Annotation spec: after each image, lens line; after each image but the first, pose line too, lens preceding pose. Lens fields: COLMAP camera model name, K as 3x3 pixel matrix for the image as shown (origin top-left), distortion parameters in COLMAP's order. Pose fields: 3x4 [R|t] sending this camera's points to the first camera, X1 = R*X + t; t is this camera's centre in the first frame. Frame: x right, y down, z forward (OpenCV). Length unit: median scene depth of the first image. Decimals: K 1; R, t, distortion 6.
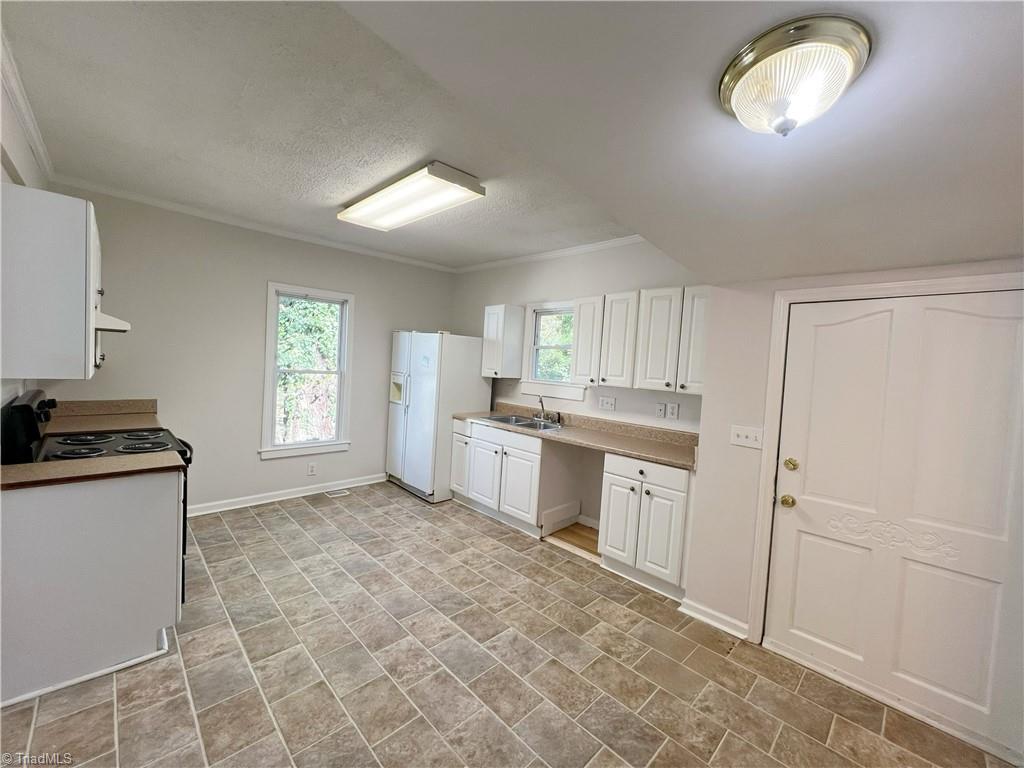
lens RADIAL K [[414.9, 0, 516.7], [0, 414.9, 384.5], [0, 0, 1]] dist [0.004646, 0.000377]
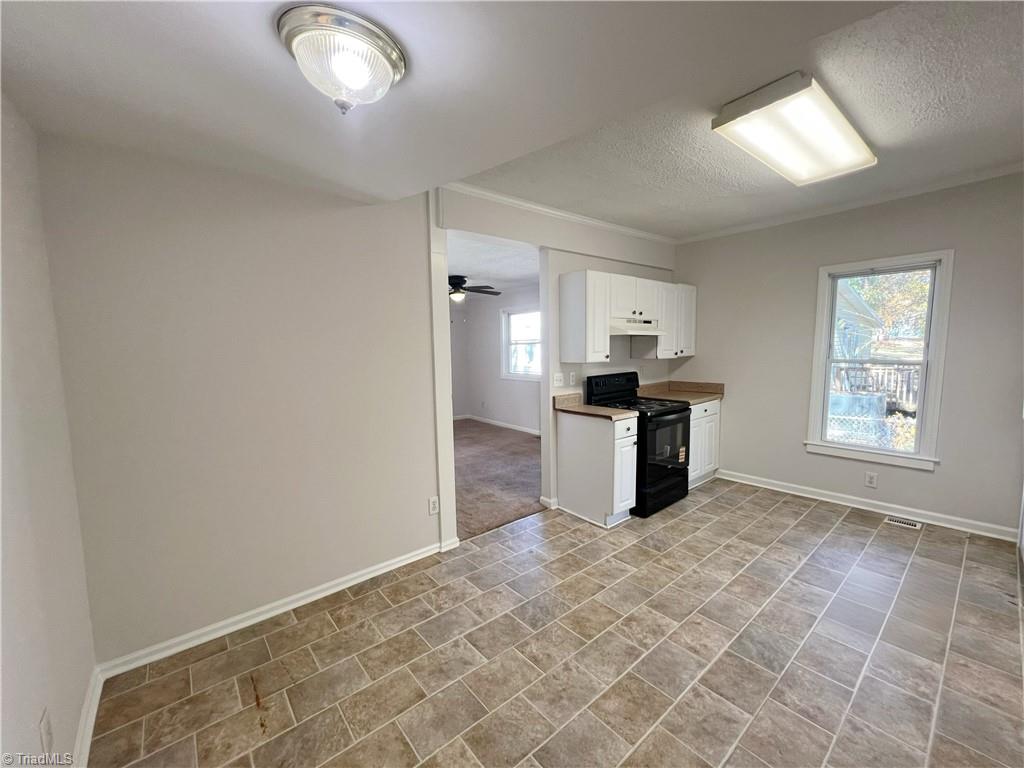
lens RADIAL K [[414.9, 0, 510.9], [0, 414.9, 385.8], [0, 0, 1]] dist [0.004646, 0.000377]
pose [[-0.093055, 0.035938, -0.995012, 0.492678], [-0.039989, 0.998407, 0.039800, 0.016417], [0.994858, 0.043493, -0.091469, 0.453162]]
